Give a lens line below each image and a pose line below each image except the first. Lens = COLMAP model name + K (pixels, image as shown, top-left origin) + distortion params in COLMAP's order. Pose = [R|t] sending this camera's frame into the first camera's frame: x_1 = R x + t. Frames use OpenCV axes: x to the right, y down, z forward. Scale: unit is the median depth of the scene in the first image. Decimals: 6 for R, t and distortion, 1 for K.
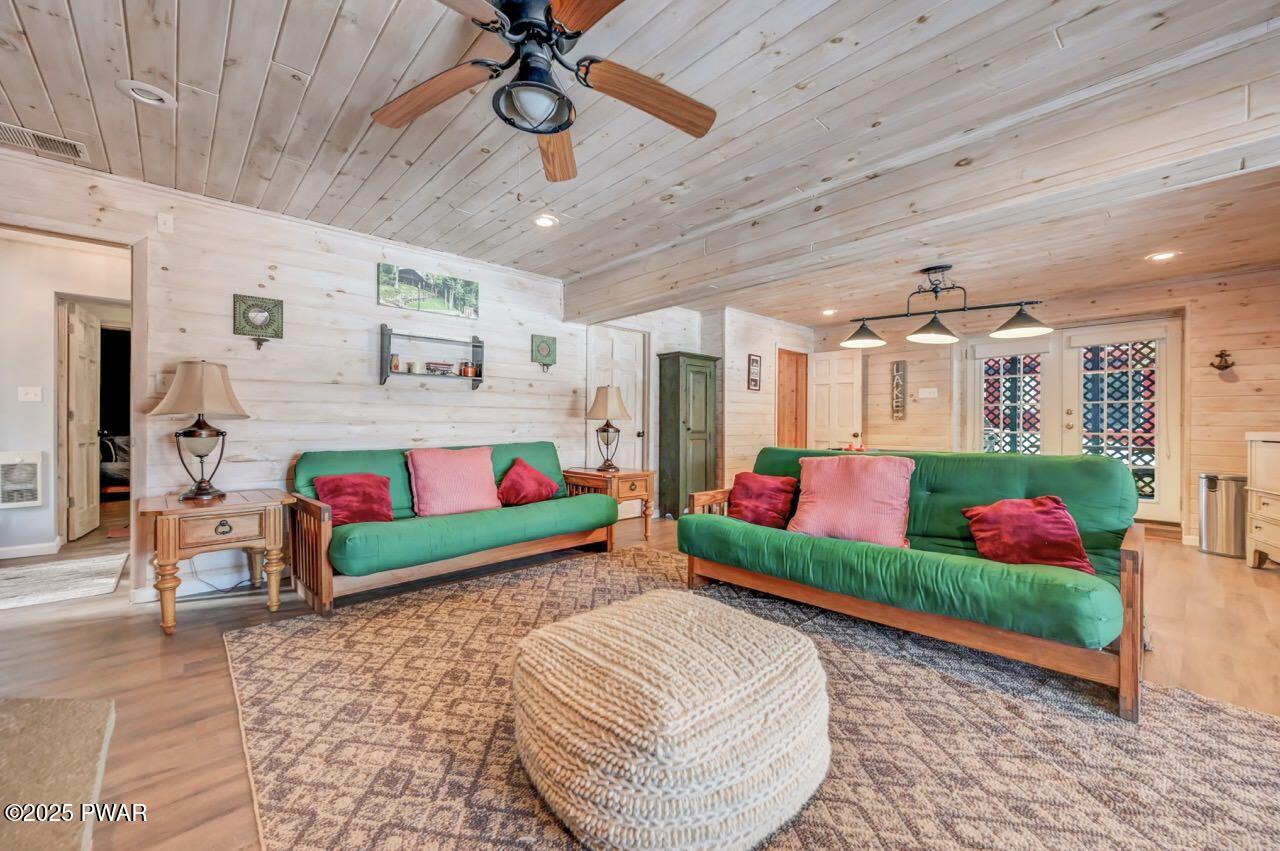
lens RADIAL K [[505.7, 0, 646.2], [0, 505.7, 423.9], [0, 0, 1]] dist [-0.001848, 0.000991]
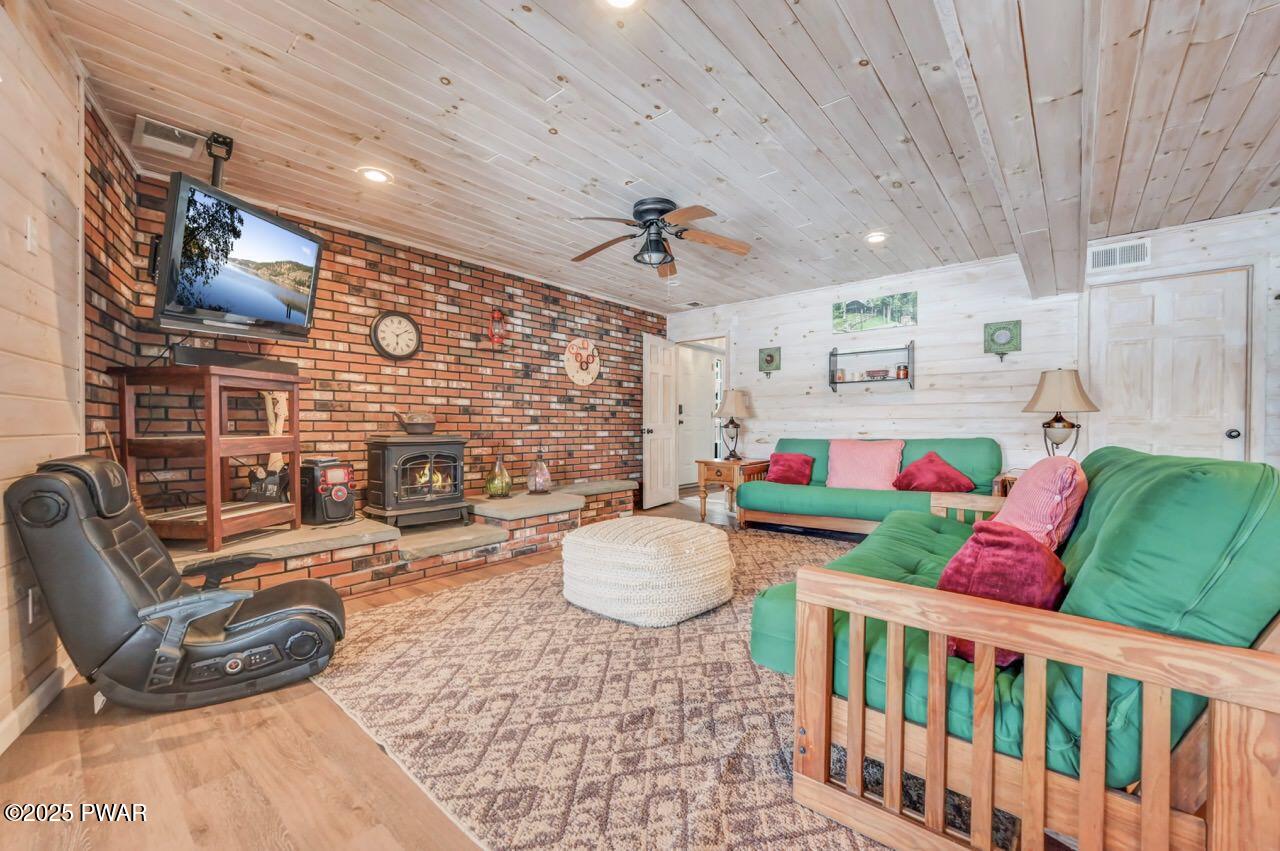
lens RADIAL K [[505.7, 0, 646.3], [0, 505.7, 431.5], [0, 0, 1]] dist [-0.001848, 0.000991]
pose [[0.125584, 0.006665, -0.992061, 0.760264], [-0.000875, 0.999978, 0.006607, 0.019739], [0.992083, 0.000038, 0.125587, 0.315215]]
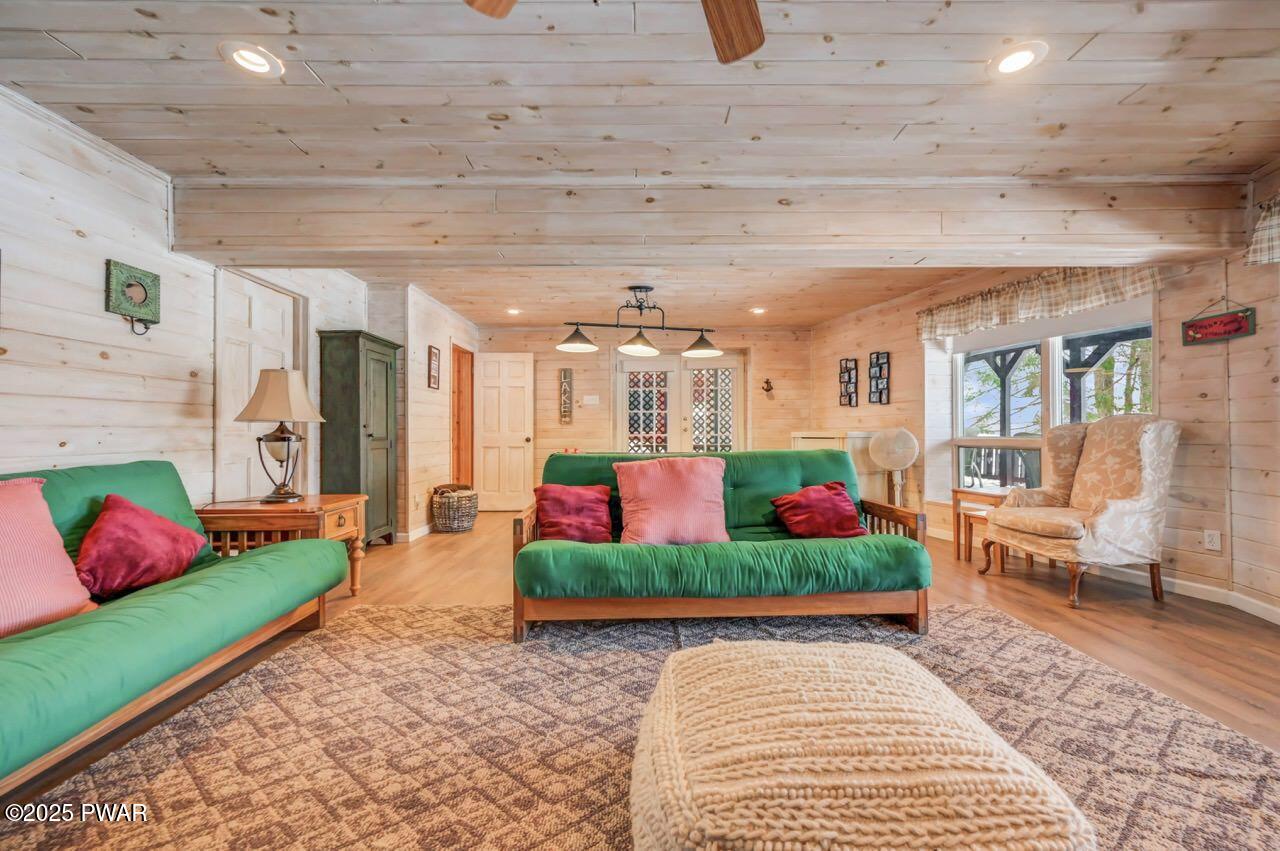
lens RADIAL K [[505.7, 0, 644.6], [0, 505.7, 427.6], [0, 0, 1]] dist [-0.001848, 0.000991]
pose [[0.679171, -0.002182, 0.733977, -0.282529], [0.005054, 0.999986, -0.001704, 0.002779], [-0.733963, 0.004867, 0.679172, 0.279589]]
